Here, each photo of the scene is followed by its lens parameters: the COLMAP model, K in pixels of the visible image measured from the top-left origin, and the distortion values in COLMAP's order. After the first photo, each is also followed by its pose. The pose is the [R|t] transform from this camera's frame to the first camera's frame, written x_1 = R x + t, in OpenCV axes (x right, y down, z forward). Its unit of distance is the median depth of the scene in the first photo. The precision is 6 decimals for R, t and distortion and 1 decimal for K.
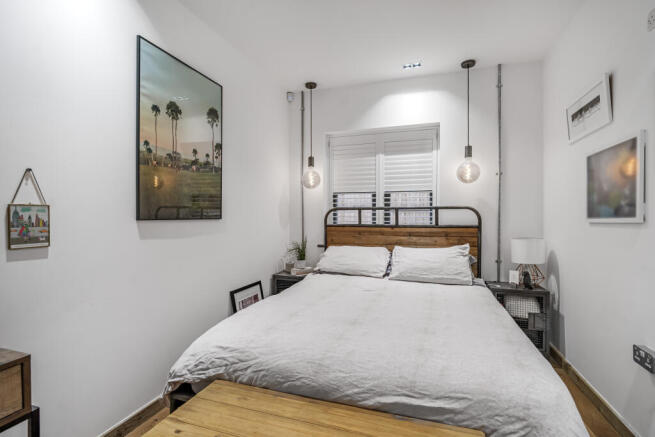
lens RADIAL K [[308.1, 0, 328.4], [0, 308.1, 217.3], [0, 0, 1]] dist [-0.004846, 0.000569]
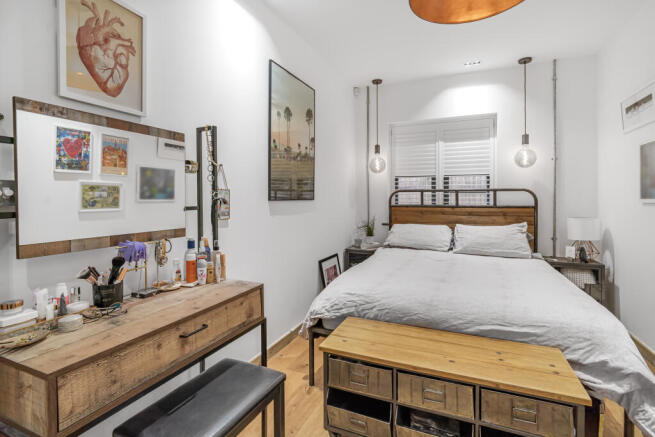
lens RADIAL K [[314.2, 0, 333.9], [0, 314.2, 197.8], [0, 0, 1]] dist [0.000196, 0.001217]
pose [[0.996808, -0.000343, -0.079839, -0.166328], [0.000095, 0.999995, -0.003112, 0.001329], [0.079840, 0.003095, 0.996803, -0.213457]]
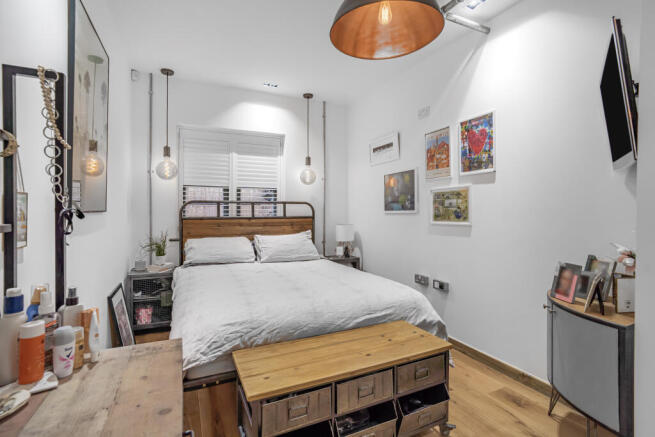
lens RADIAL K [[309.5, 0, 326.0], [0, 309.5, 209.4], [0, 0, 1]] dist [-0.003636, -0.000038]
pose [[0.730216, 0.003156, 0.683209, -0.471084], [-0.000219, 0.999990, -0.004385, 0.002378], [-0.683217, 0.003053, 0.730209, -0.041389]]
